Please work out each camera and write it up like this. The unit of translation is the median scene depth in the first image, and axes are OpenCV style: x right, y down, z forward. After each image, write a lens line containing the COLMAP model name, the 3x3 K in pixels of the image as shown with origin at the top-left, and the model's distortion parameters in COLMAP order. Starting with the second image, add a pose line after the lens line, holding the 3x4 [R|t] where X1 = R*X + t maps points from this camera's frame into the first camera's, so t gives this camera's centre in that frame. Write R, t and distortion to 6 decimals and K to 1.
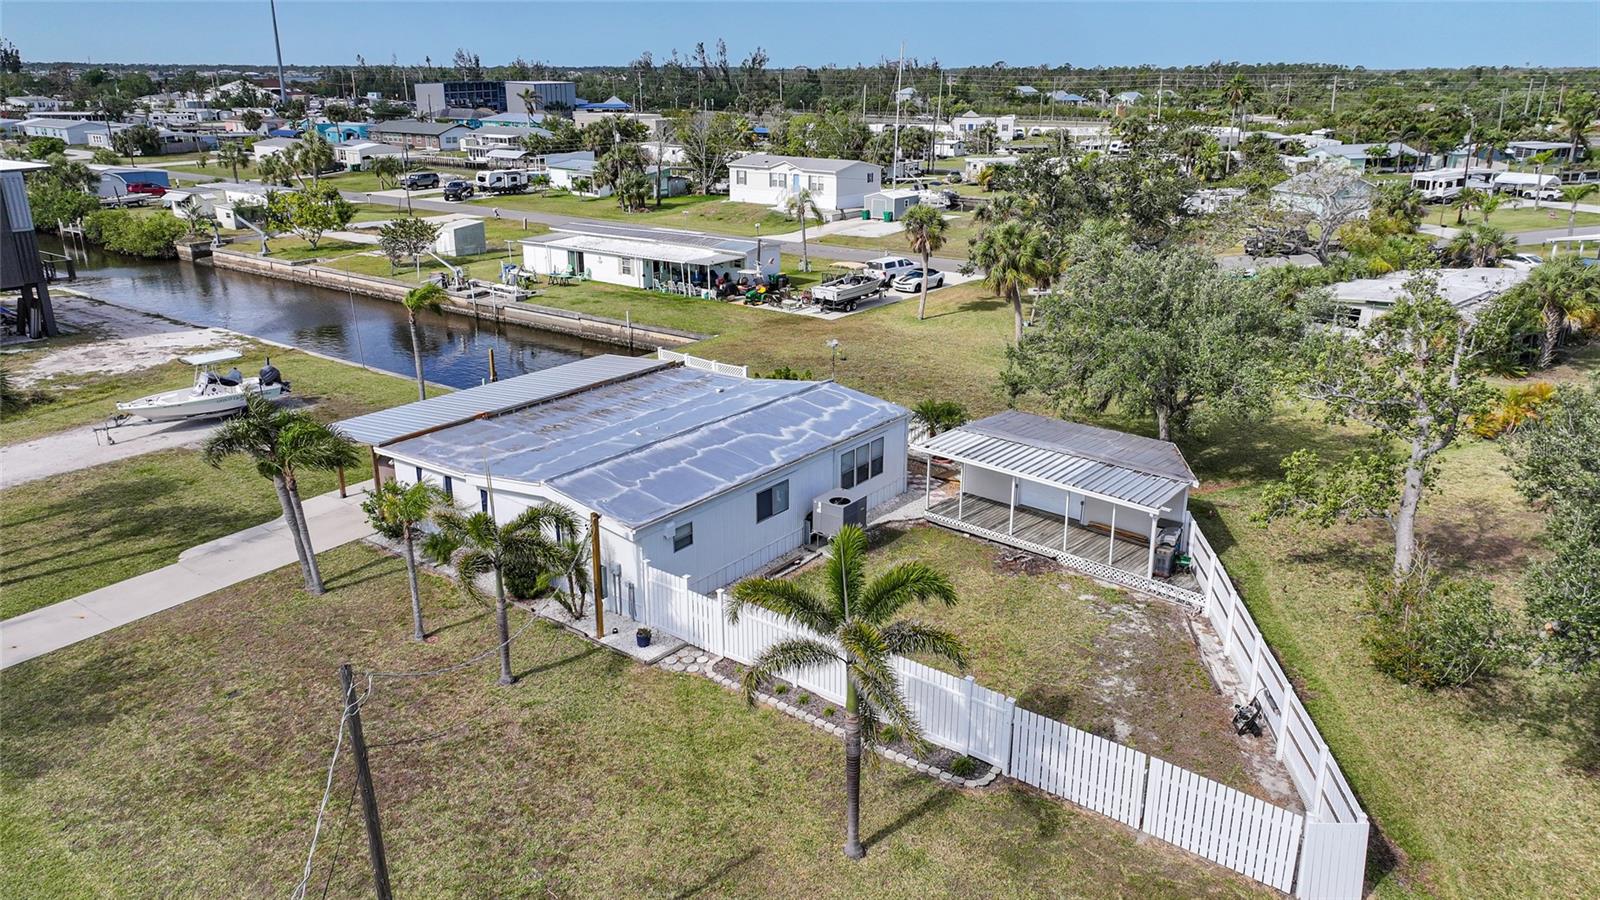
lens RADIAL K [[1120.4, 0, 800.4], [0, 1120.4, 445.3], [0, 0, 1]] dist [-0.001009, 0.016890]
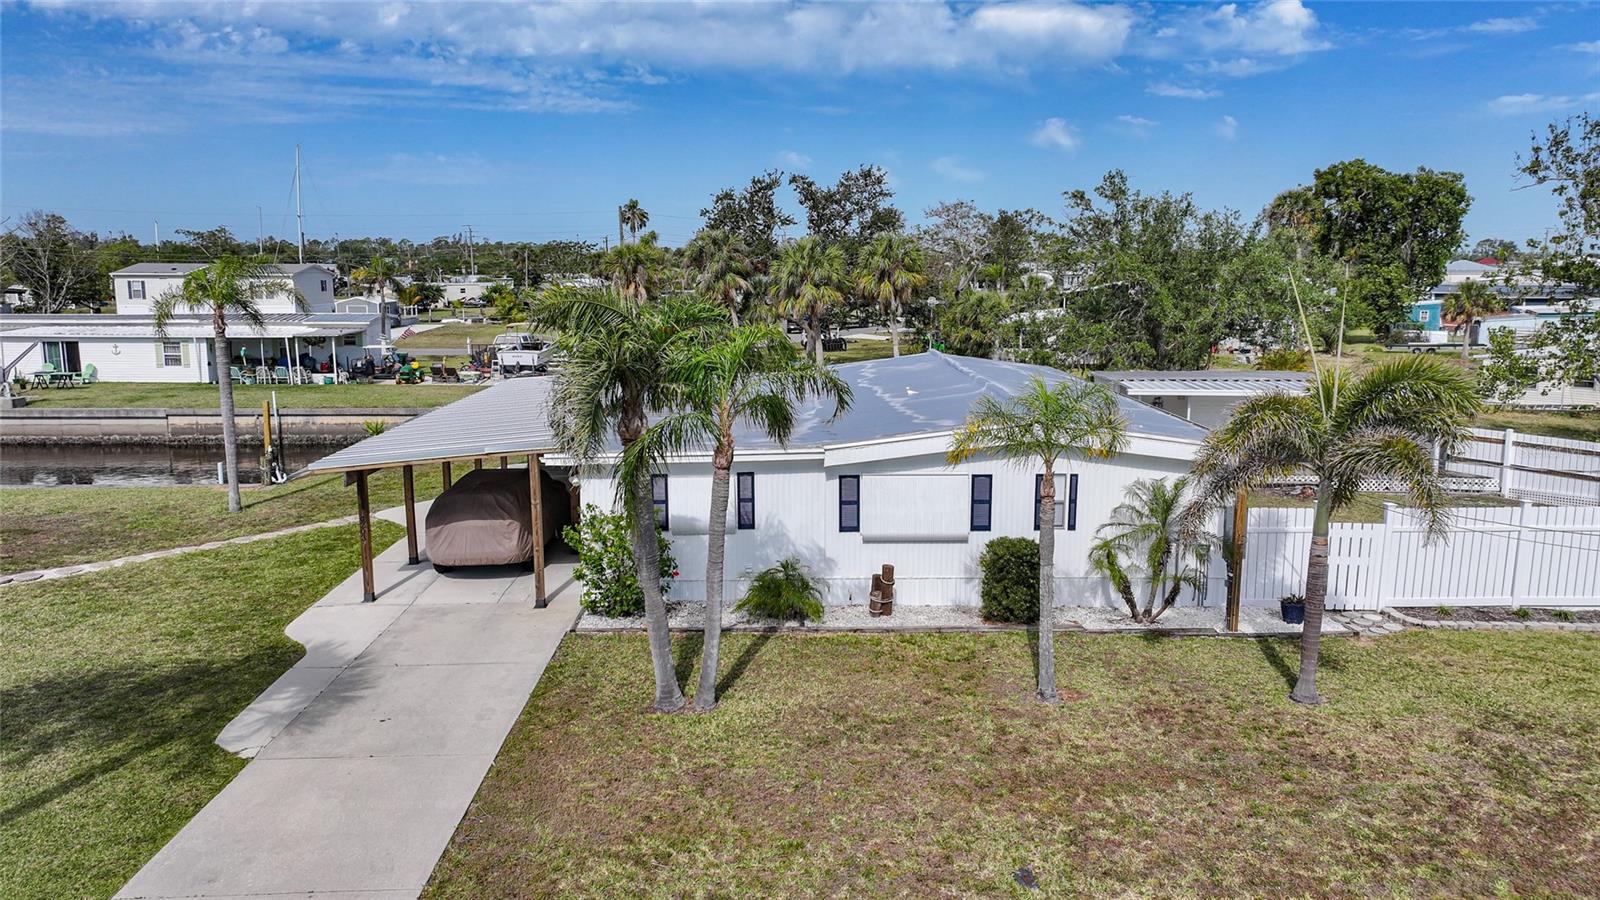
lens RADIAL K [[1120.4, 0, 808.3], [0, 1120.4, 453.8], [0, 0, 1]] dist [-0.001009, 0.016890]
pose [[0.778411, -0.105502, 0.618827, -0.323487], [0.196691, 0.977128, -0.080827, 0.035552], [-0.596146, 0.184634, 0.781358, 0.280339]]
